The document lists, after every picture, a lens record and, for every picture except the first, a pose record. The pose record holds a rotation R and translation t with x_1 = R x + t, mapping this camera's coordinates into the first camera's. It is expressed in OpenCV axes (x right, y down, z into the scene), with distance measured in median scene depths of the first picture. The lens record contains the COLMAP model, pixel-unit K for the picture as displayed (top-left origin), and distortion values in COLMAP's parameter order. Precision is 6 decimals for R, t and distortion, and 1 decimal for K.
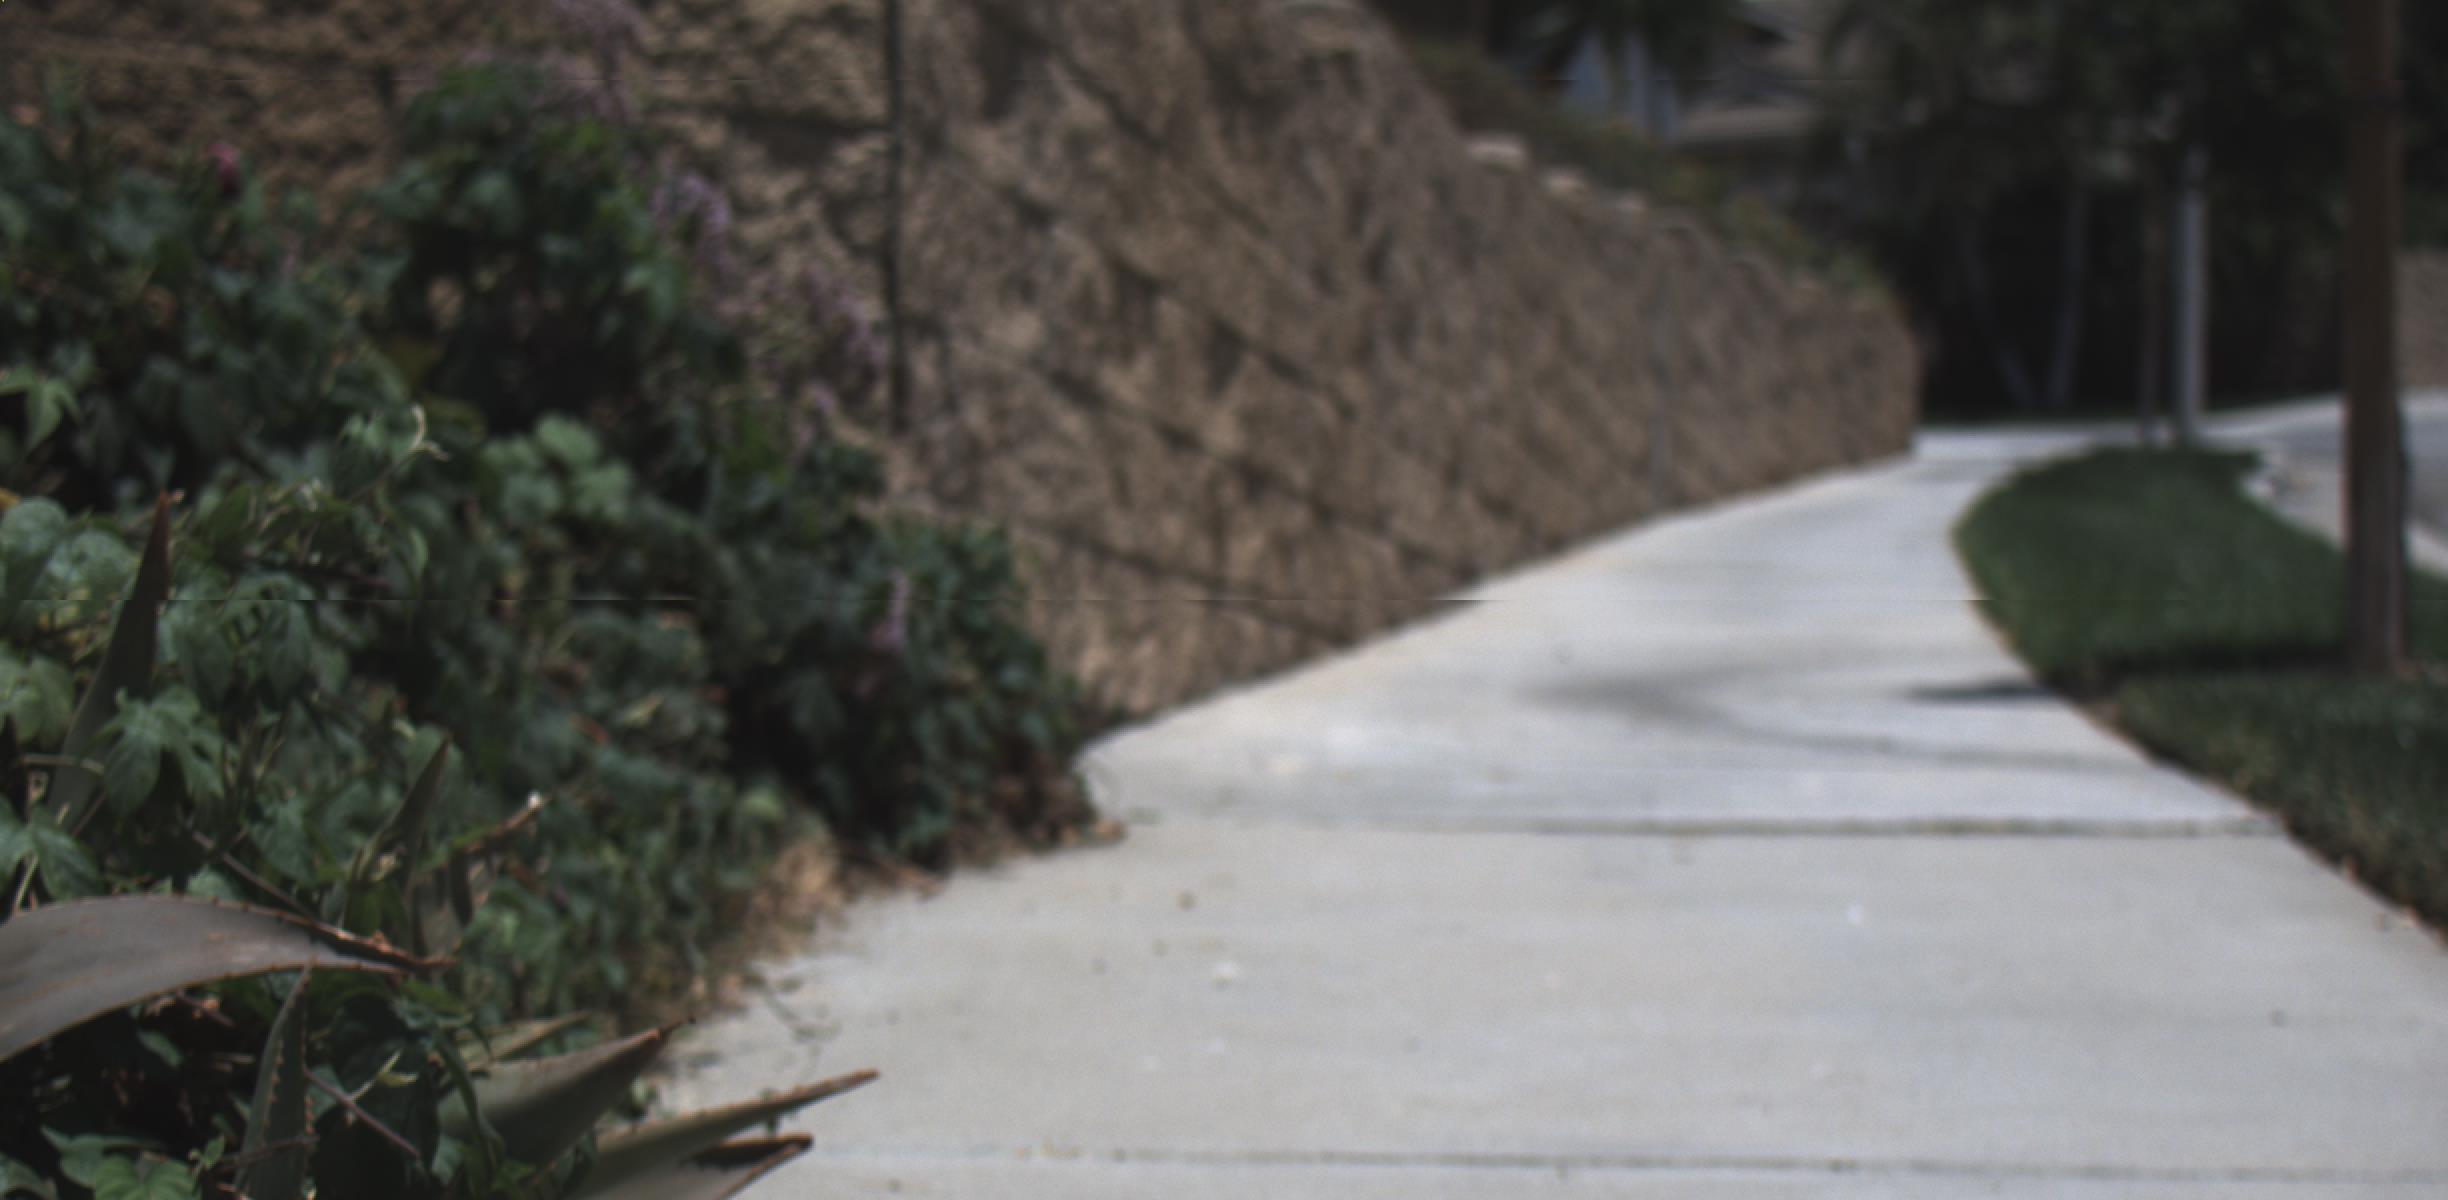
lens RADIAL K [[4316.0, 0, 1224.0], [0, 4316.0, 600.0], [0, 0, 1]] dist [0.017247, -0.142321]
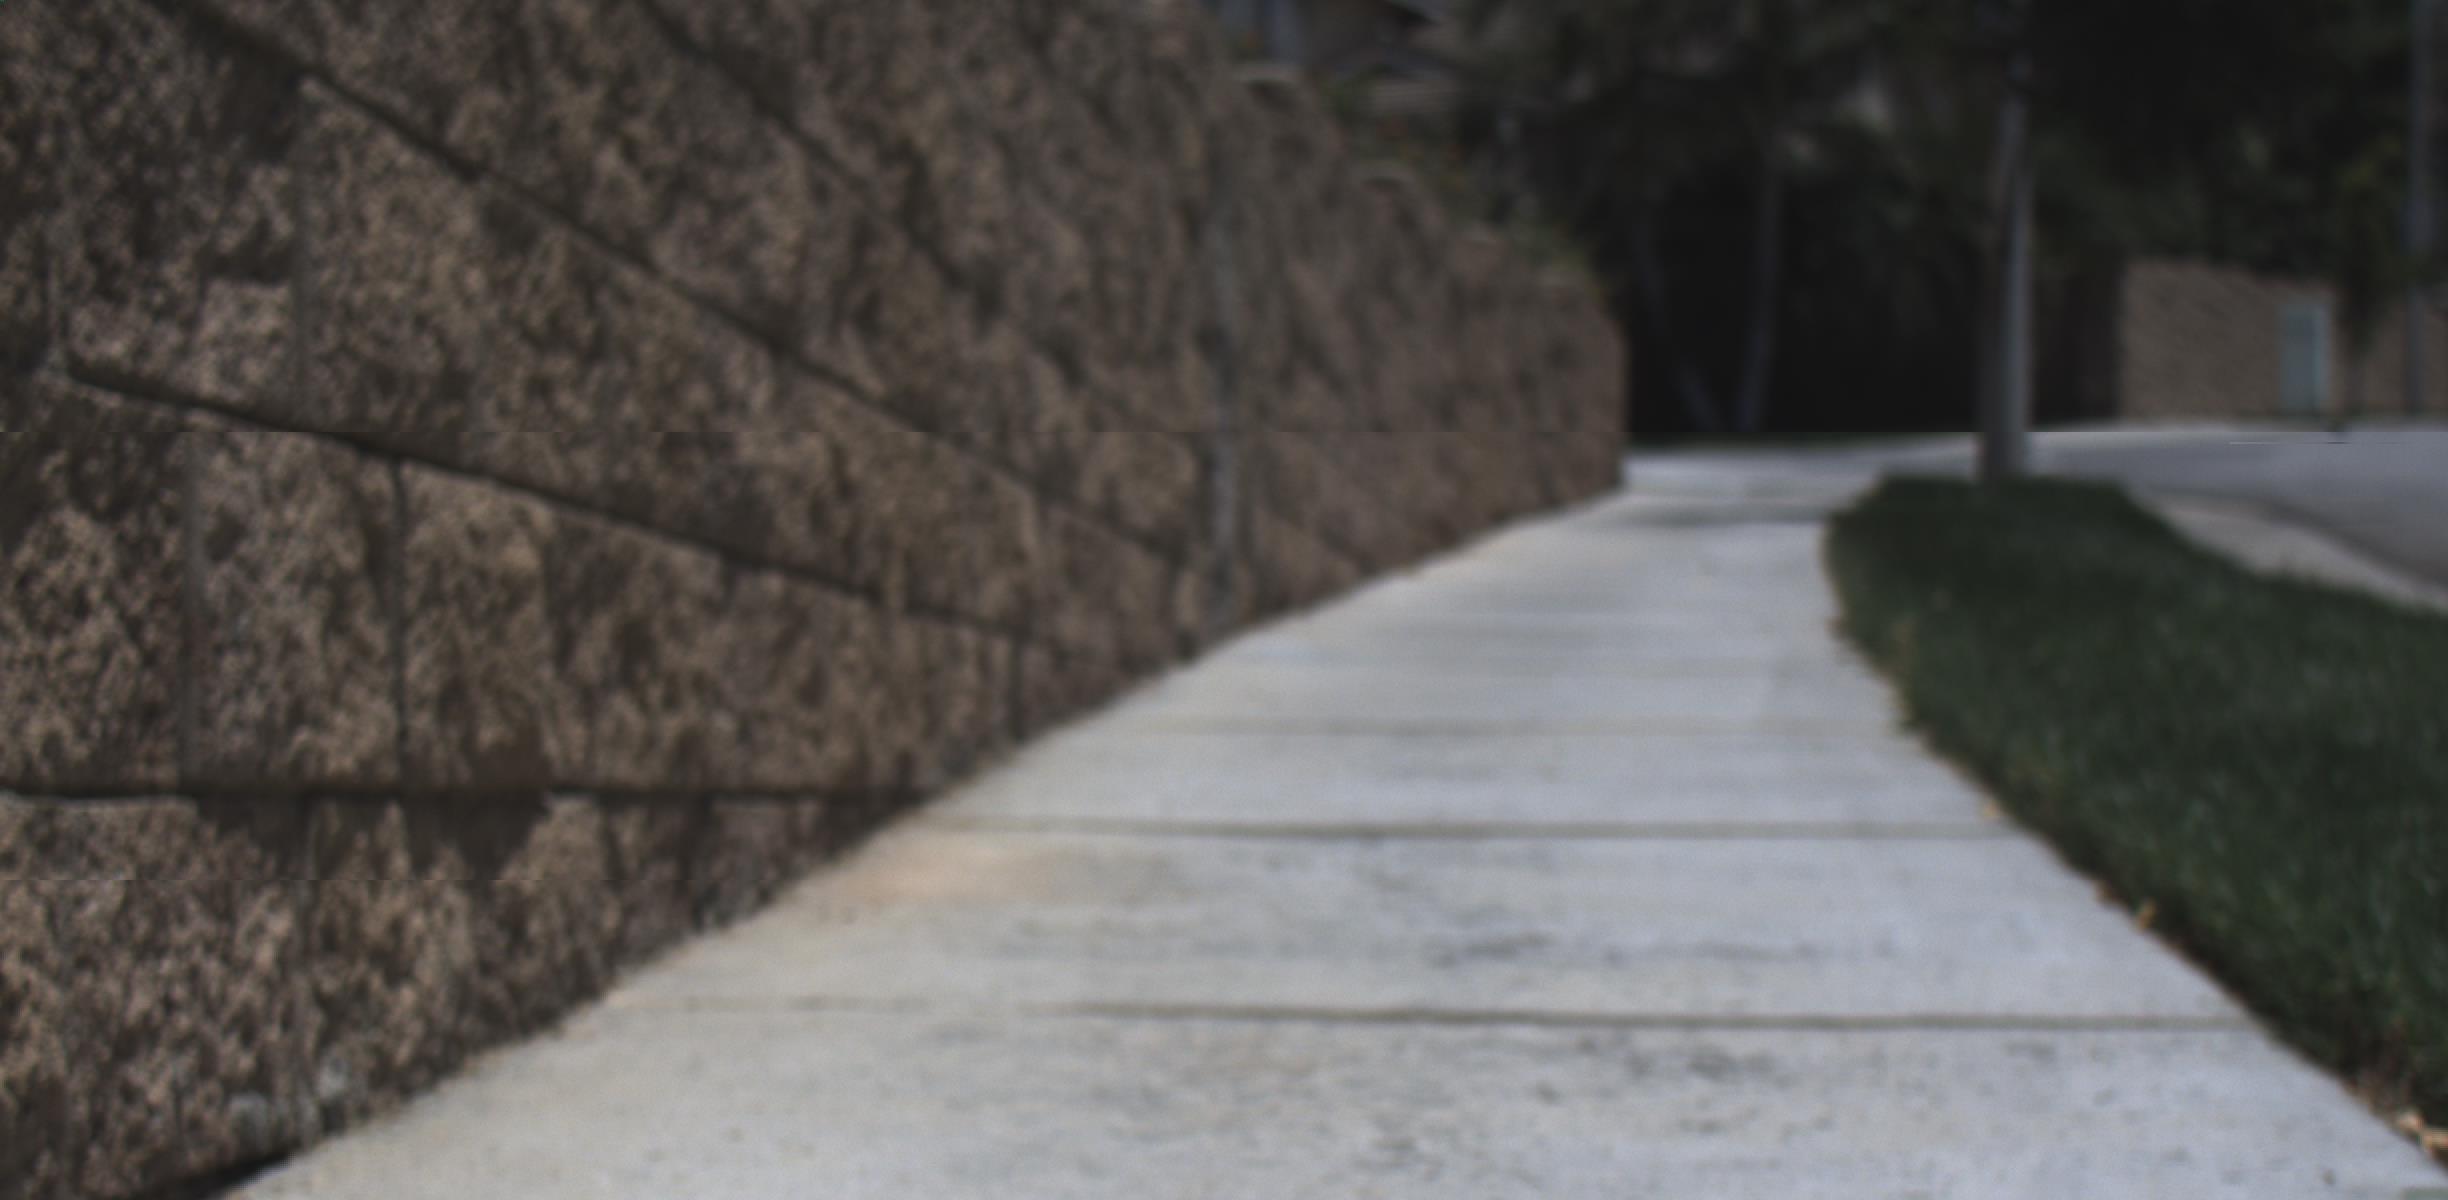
lens RADIAL K [[4316.0, 0, 1224.0], [0, 4316.0, 600.0], [0, 0, 1]] dist [0.017247, -0.142321]
pose [[0.996443, 0.002404, 0.084234, 0.123636], [-0.001911, 0.999981, -0.005932, -0.044428], [-0.084247, 0.005750, 0.996428, 1.054338]]
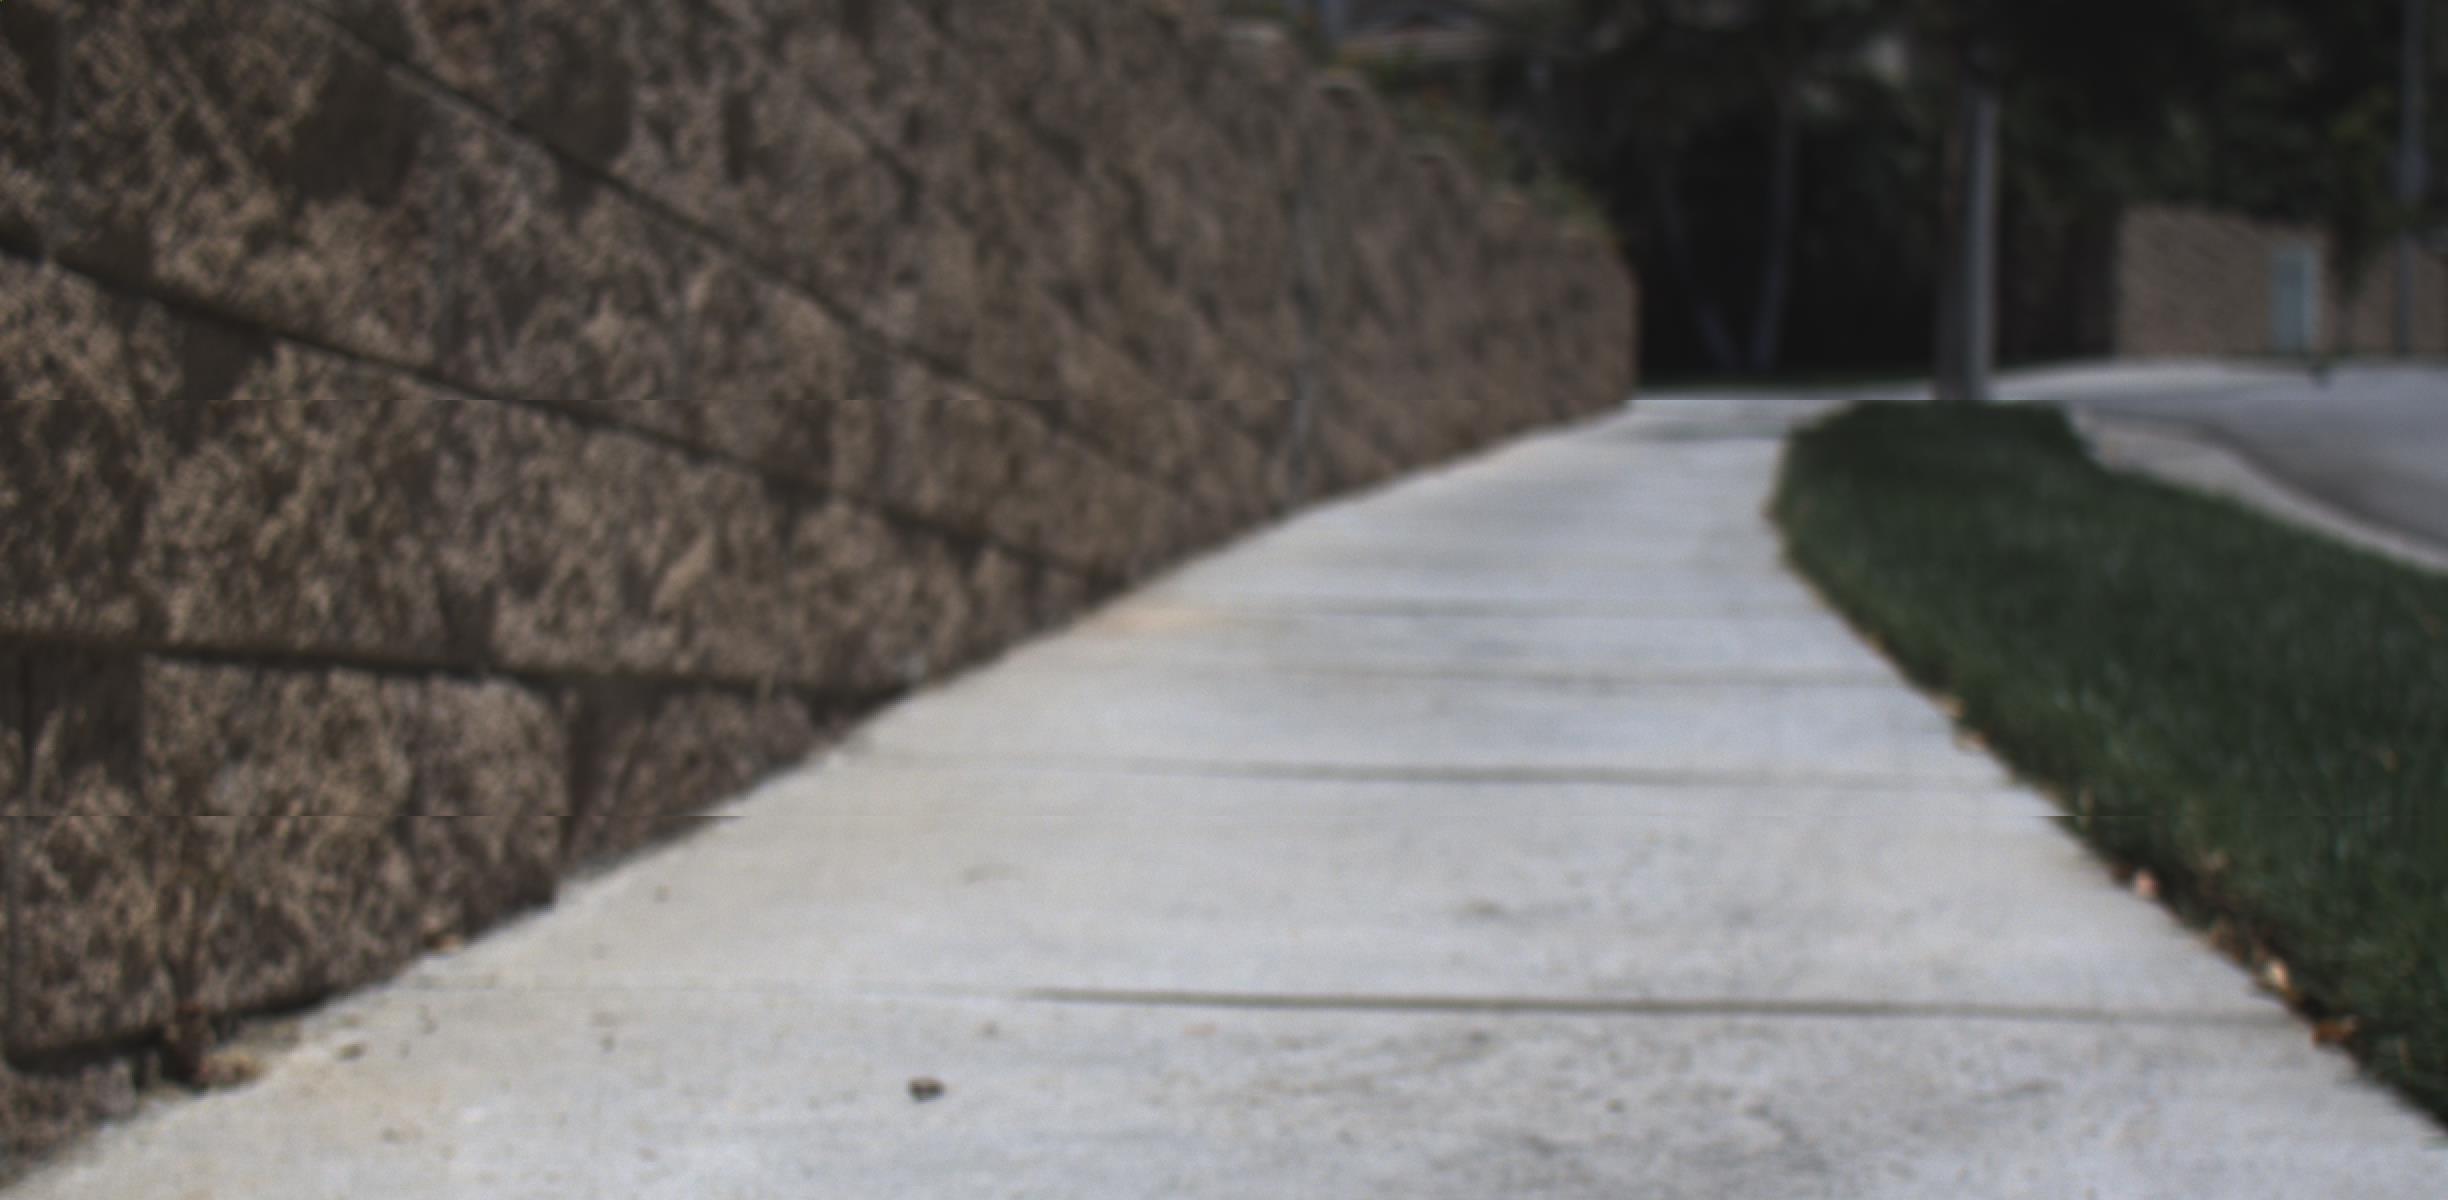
lens RADIAL K [[4316.0, 0, 1224.0], [0, 4316.0, 600.0], [0, 0, 1]] dist [0.017247, -0.142321]
pose [[0.996928, 0.010724, 0.077591, 0.079537], [-0.011576, 0.999877, 0.010536, -0.029724], [-0.077468, -0.011401, 0.996930, 0.726905]]
